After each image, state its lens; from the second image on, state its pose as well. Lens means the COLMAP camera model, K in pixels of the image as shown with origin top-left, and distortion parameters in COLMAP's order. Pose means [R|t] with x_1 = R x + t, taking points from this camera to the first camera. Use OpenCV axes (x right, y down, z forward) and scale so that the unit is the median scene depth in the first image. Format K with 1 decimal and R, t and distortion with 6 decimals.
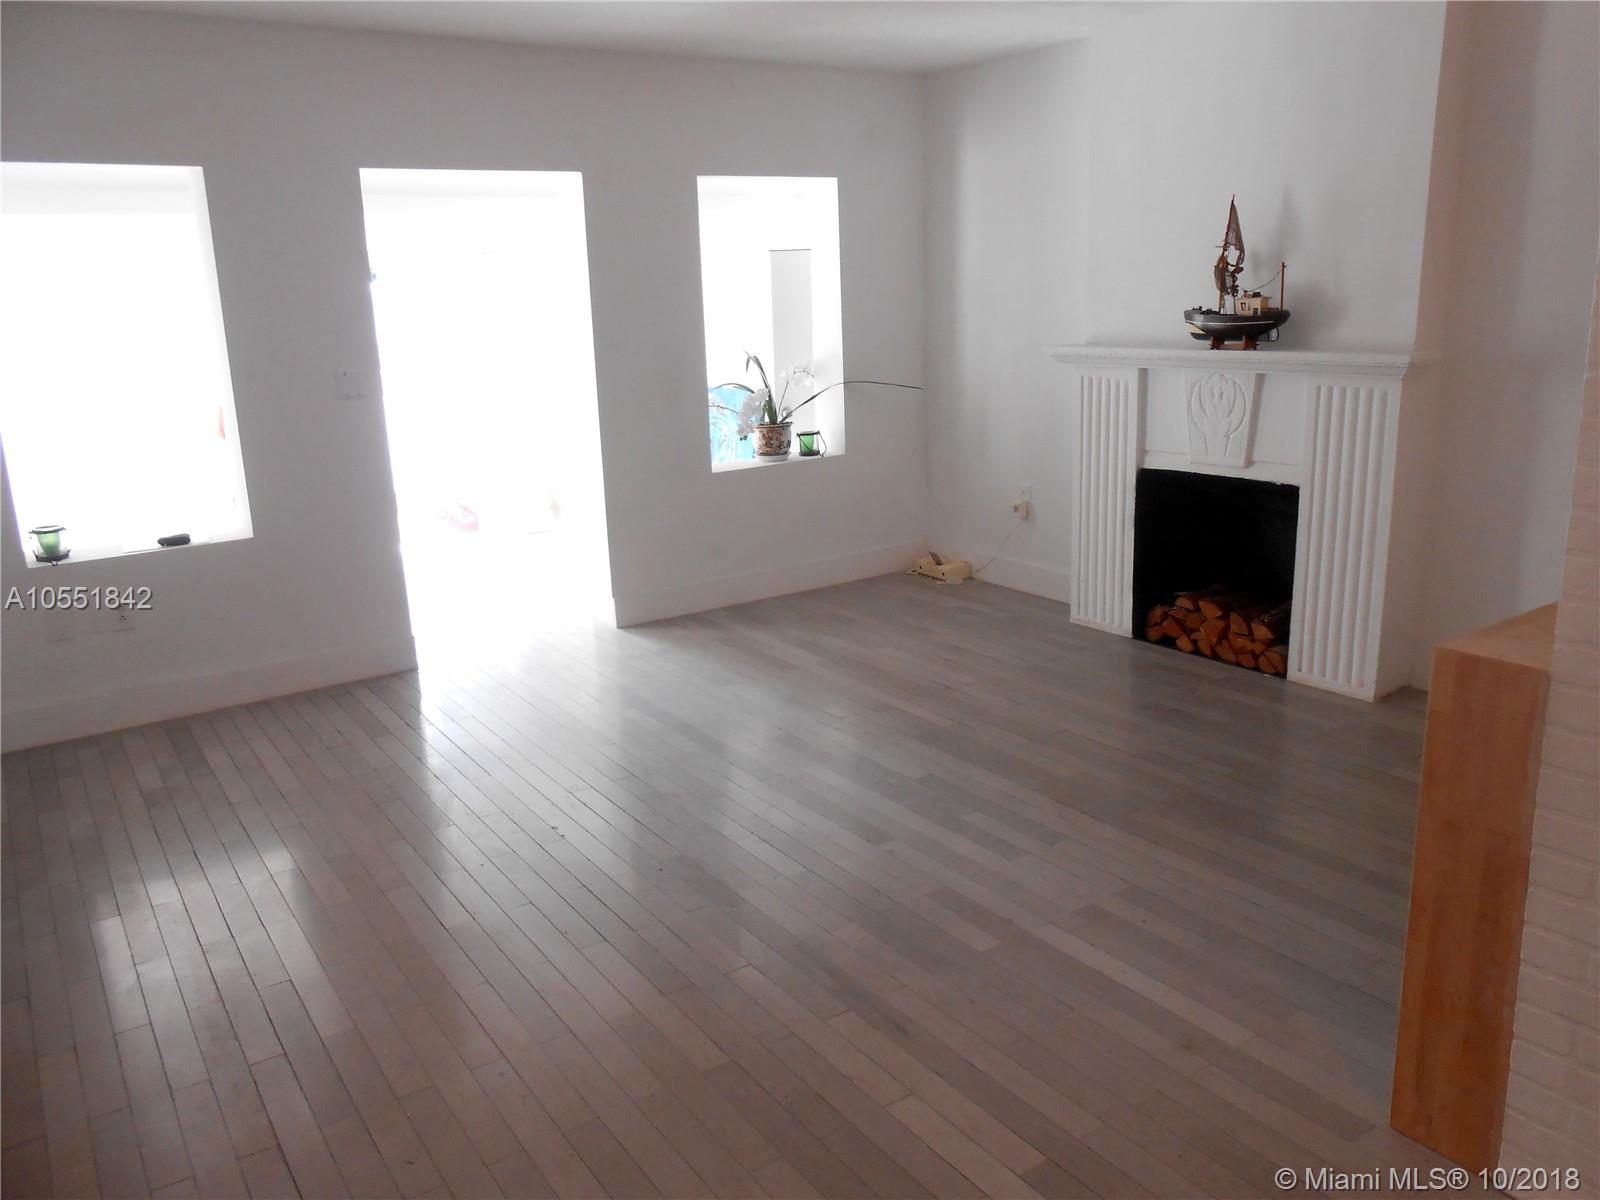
lens RADIAL K [[1230.6, 0, 829.5], [0, 1230.6, 604.5], [0, 0, 1]] dist [0.002450, 0.001358]
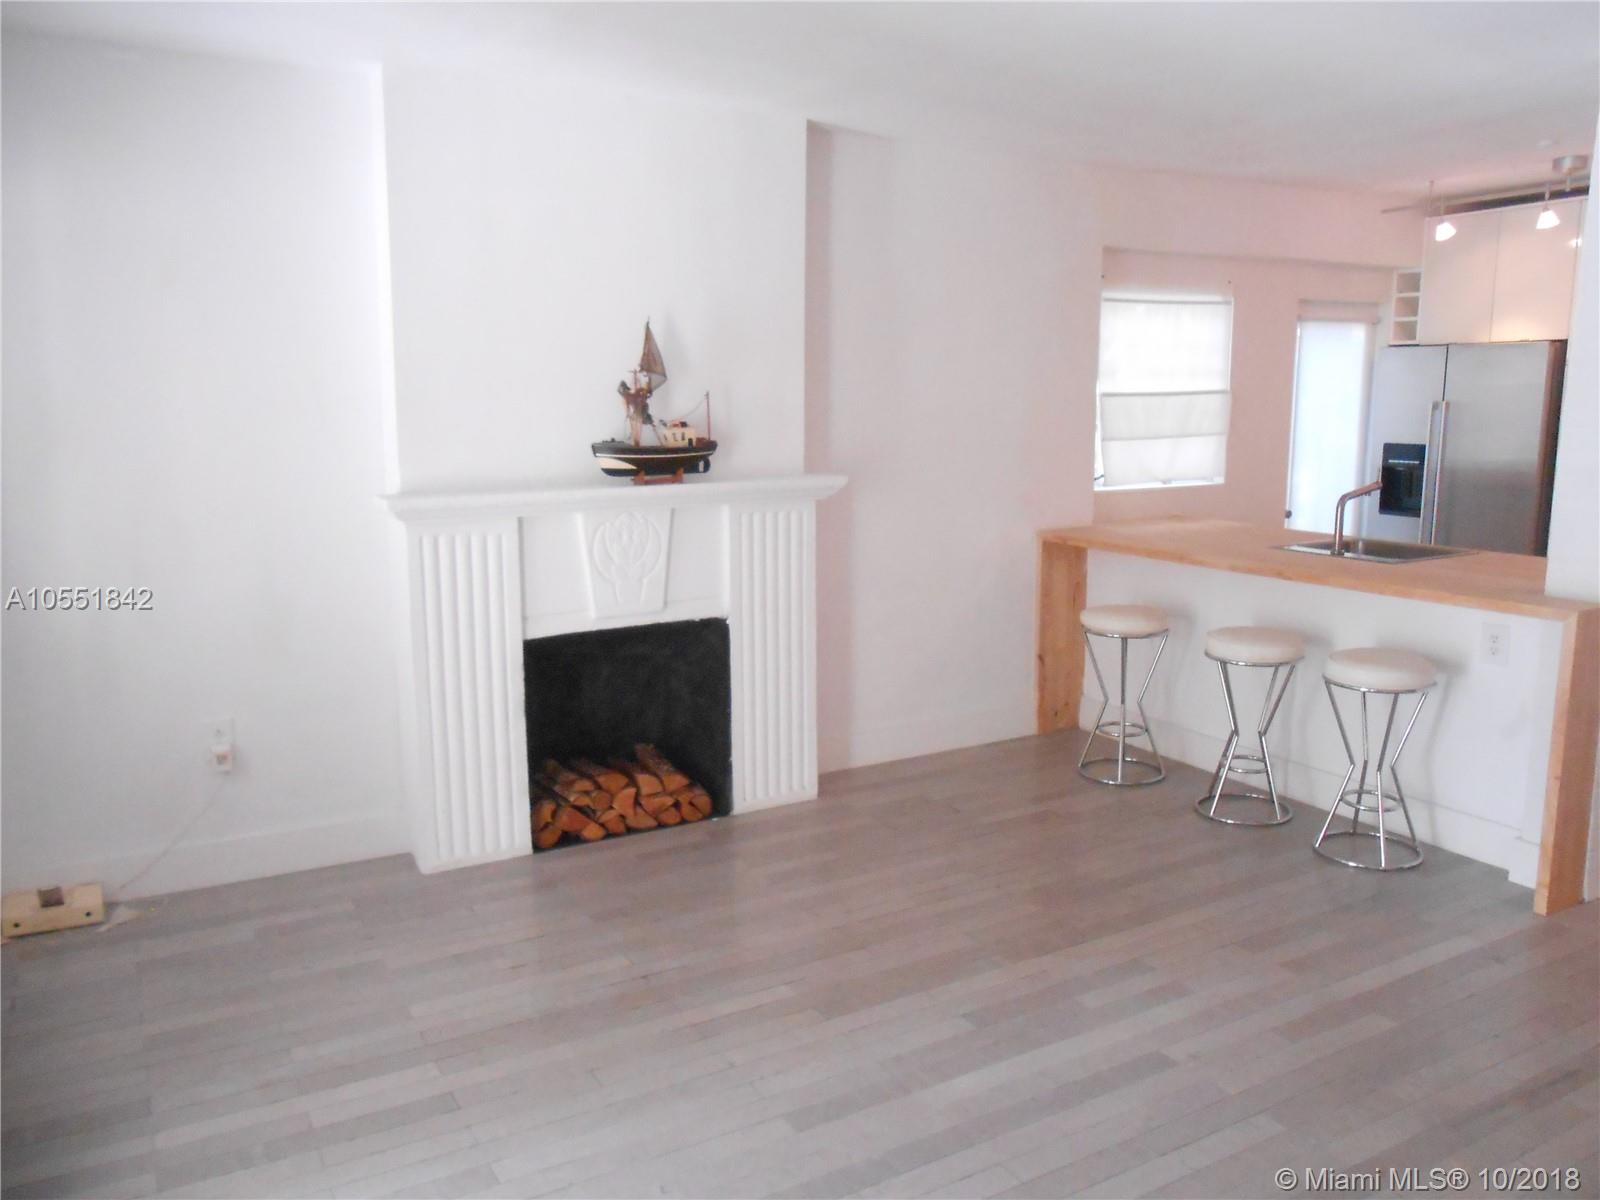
lens RADIAL K [[1251.8, 0, 812.5], [0, 1251.8, 598.9], [0, 0, 1]] dist [-0.057506, 0.087703]
pose [[0.083071, -0.134734, 0.987393, -0.565245], [0.253565, 0.961066, 0.109808, -0.192398], [-0.963745, 0.241246, 0.114001, 0.783114]]
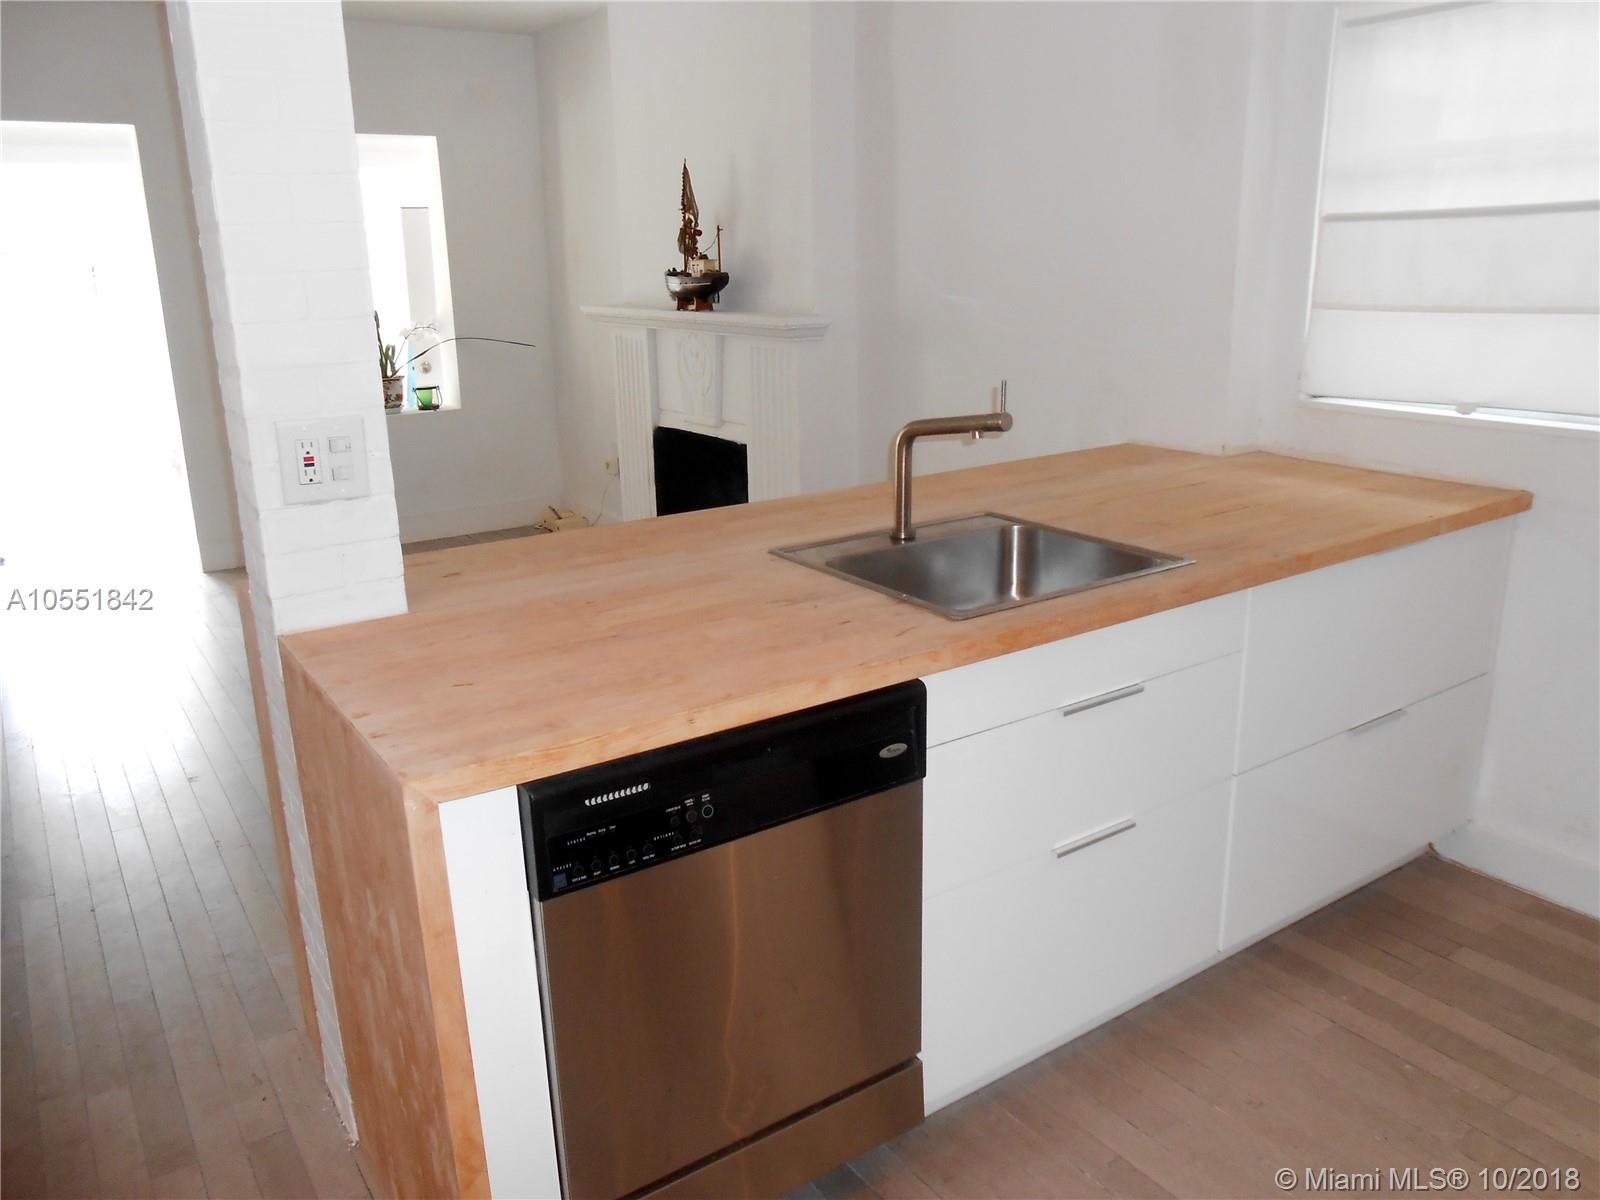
lens RADIAL K [[1228.6, 0, 800.0], [0, 1228.6, 600.0], [0, 0, 1]] dist [0.002563, -0.069217]
pose [[0.999640, 0.021468, -0.016066, 0.424441], [-0.021024, 0.999405, 0.027341, 0.003711], [0.016643, -0.026993, 0.999497, -0.027146]]
